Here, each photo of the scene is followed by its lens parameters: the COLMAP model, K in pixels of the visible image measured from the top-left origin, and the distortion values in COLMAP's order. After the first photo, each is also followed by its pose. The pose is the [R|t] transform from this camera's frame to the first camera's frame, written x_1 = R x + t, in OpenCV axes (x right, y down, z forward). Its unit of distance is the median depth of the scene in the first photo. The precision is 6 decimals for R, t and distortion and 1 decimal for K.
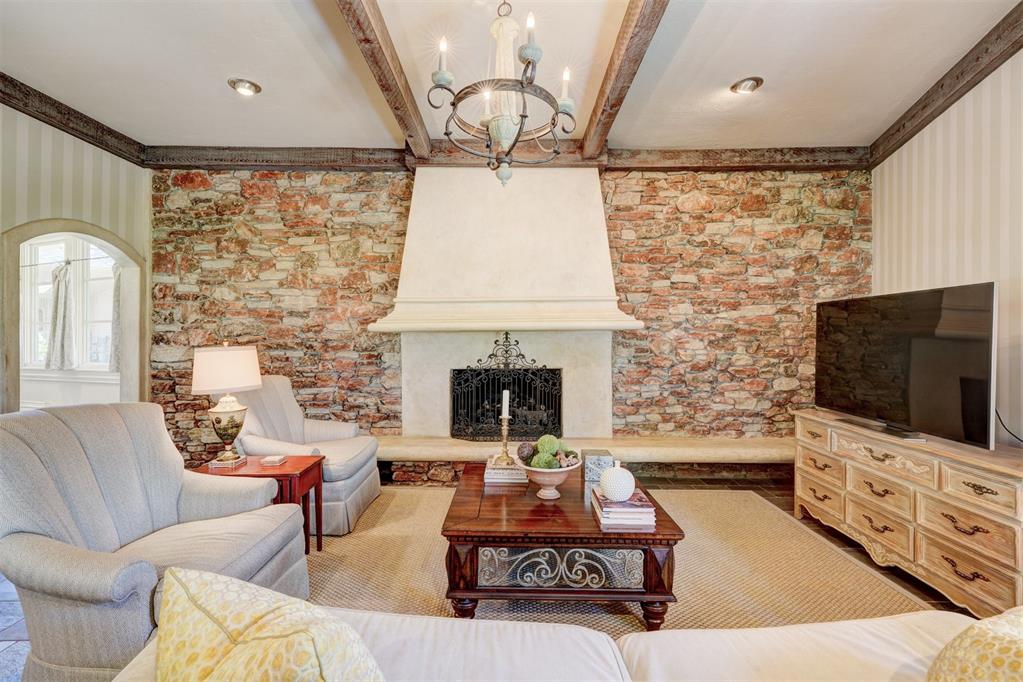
lens RADIAL K [[452.4, 0, 511.5], [0, 452.4, 341.0], [0, 0, 1]] dist [-0.002261, 0.000007]
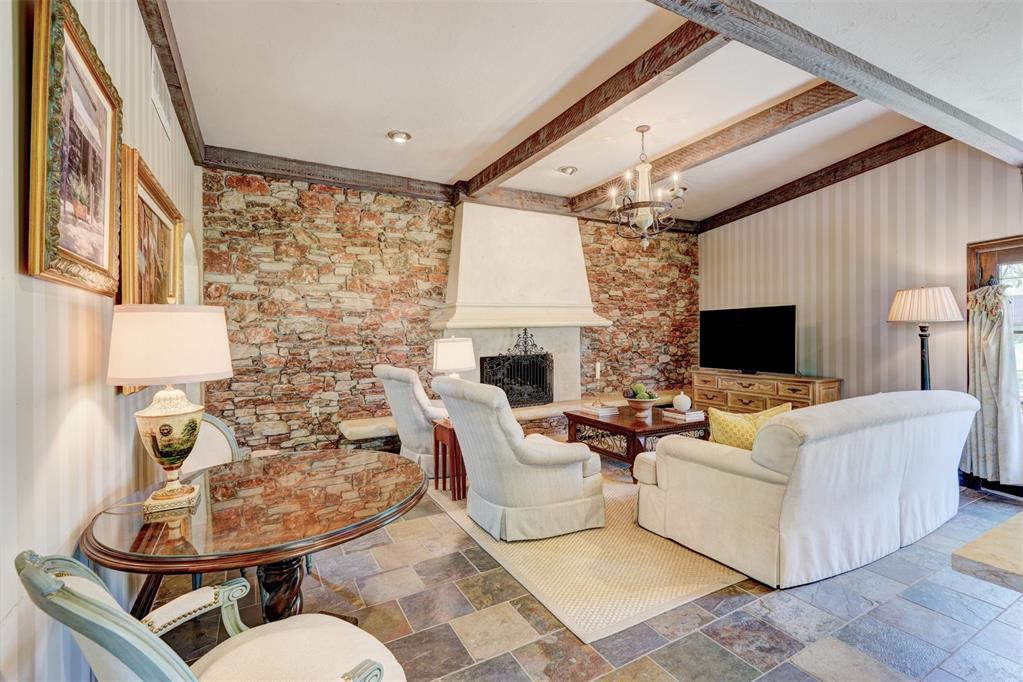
lens RADIAL K [[452.4, 0, 511.5], [0, 452.4, 341.0], [0, 0, 1]] dist [-0.002261, 0.000007]
pose [[0.880416, -0.019767, 0.473790, -0.672733], [0.018126, 0.999803, 0.008031, 0.006702], [-0.473856, 0.001517, 0.880601, -0.196838]]
